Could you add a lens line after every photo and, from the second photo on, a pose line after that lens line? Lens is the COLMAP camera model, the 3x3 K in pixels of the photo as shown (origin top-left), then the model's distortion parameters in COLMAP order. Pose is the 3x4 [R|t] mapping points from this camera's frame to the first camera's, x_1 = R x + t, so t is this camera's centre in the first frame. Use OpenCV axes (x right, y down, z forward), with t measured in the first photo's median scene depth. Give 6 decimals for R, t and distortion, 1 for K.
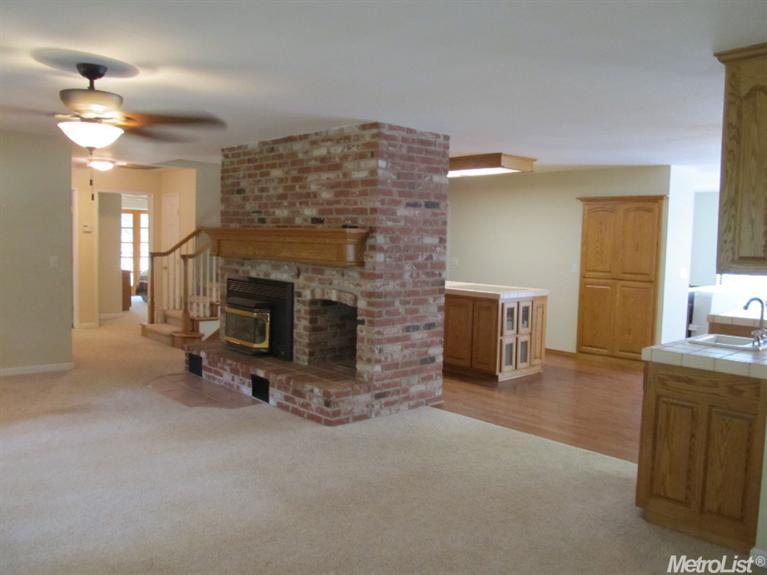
lens RADIAL K [[642.3, 0, 383.5], [0, 642.3, 287.5], [0, 0, 1]] dist [-0.044022, 0.013531]
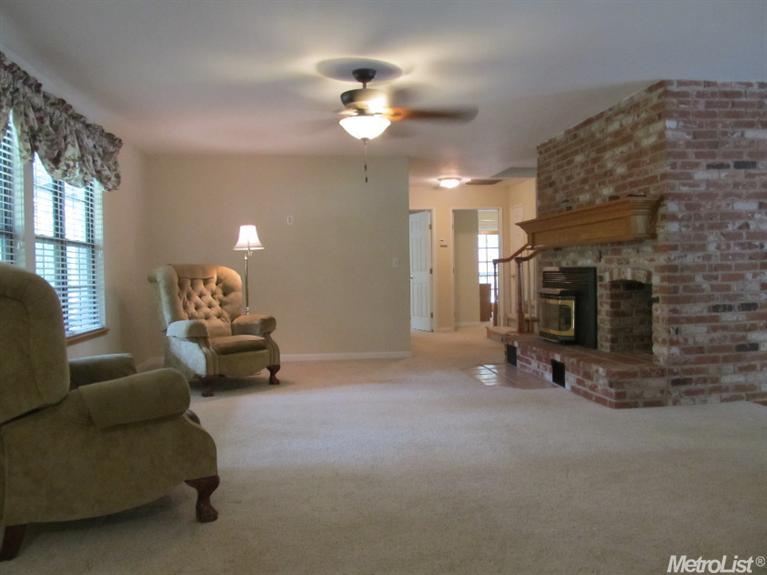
lens RADIAL K [[642.3, 0, 383.5], [0, 642.3, 287.5], [0, 0, 1]] dist [-0.044022, 0.013531]
pose [[0.815823, -0.033067, -0.577356, 0.167005], [0.001736, 0.998499, -0.054735, 0.081992], [0.578299, 0.043652, 0.814656, 0.037422]]
